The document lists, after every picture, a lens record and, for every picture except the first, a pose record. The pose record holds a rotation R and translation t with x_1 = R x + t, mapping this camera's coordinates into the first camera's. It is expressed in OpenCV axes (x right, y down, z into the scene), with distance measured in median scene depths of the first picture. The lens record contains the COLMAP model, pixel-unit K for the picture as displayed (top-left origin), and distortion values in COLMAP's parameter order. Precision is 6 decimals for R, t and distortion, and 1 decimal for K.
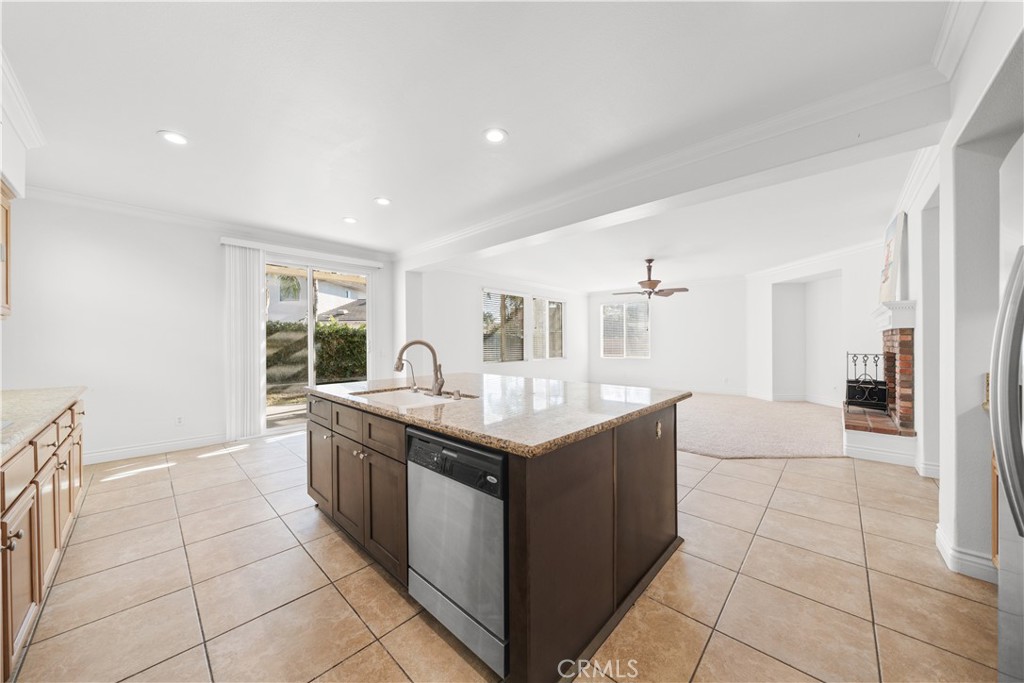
lens RADIAL K [[347.2, 0, 505.6], [0, 347.2, 340.6], [0, 0, 1]] dist [-0.000088, -0.000050]
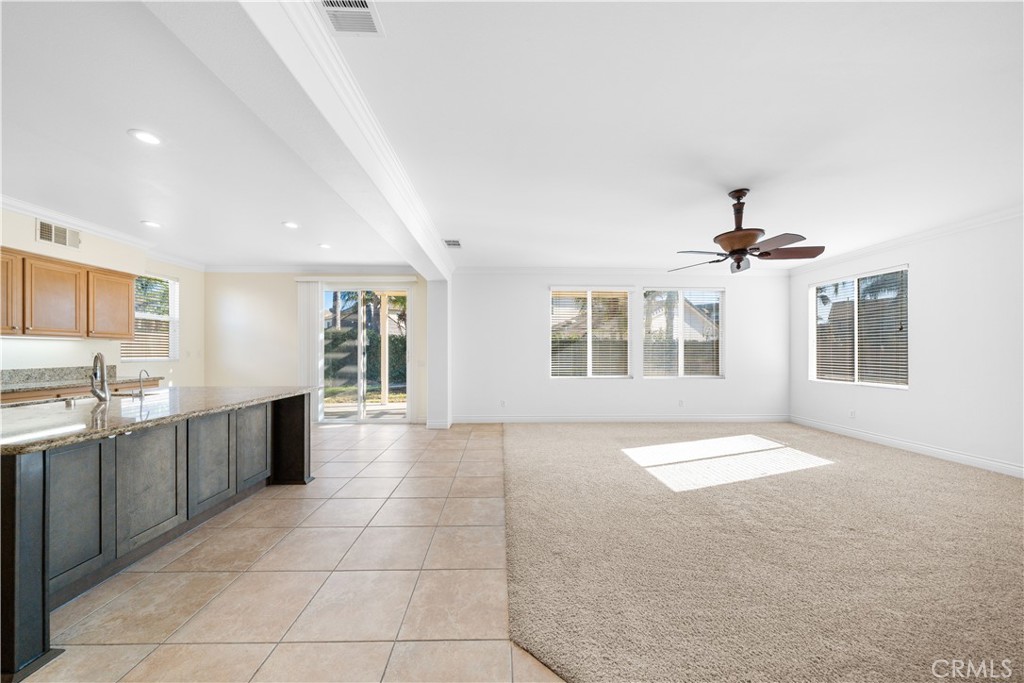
lens RADIAL K [[347.2, 0, 505.6], [0, 347.2, 340.6], [0, 0, 1]] dist [-0.000088, -0.000050]
pose [[0.709574, -0.015881, -0.704452, 0.426767], [-0.000957, 0.999723, -0.023501, -0.001974], [0.704630, 0.017350, 0.709363, 0.327010]]
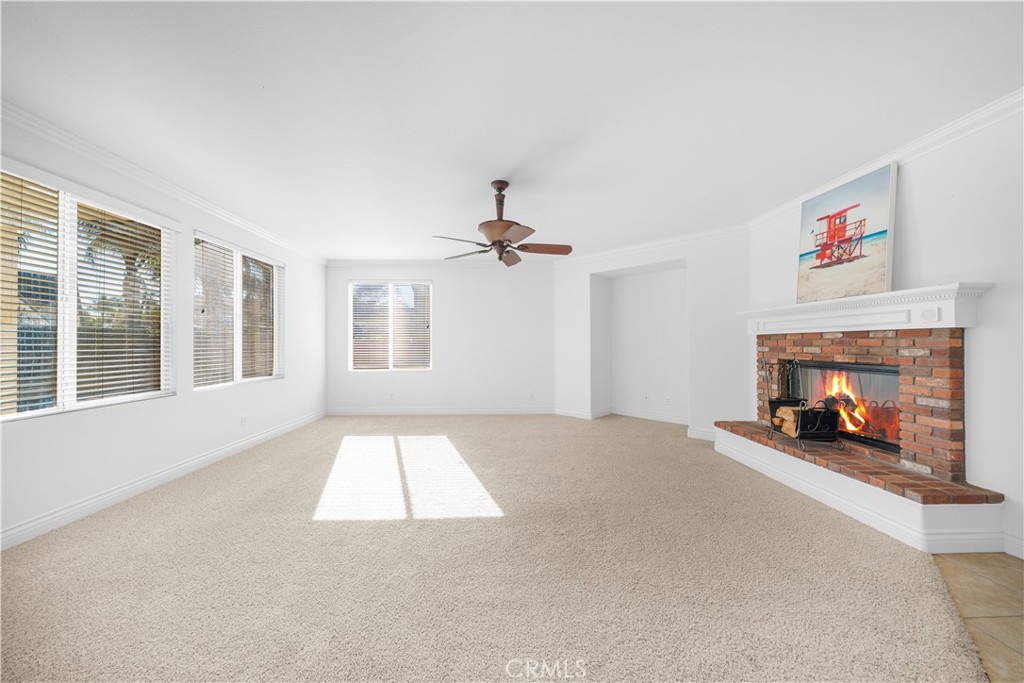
lens RADIAL K [[347.2, 0, 505.6], [0, 347.2, 340.6], [0, 0, 1]] dist [-0.000088, -0.000050]
pose [[0.701264, 0.011847, 0.712803, 0.051147], [-0.007503, 0.999929, -0.009238, 0.000702], [-0.712862, 0.001131, 0.701303, 0.519174]]
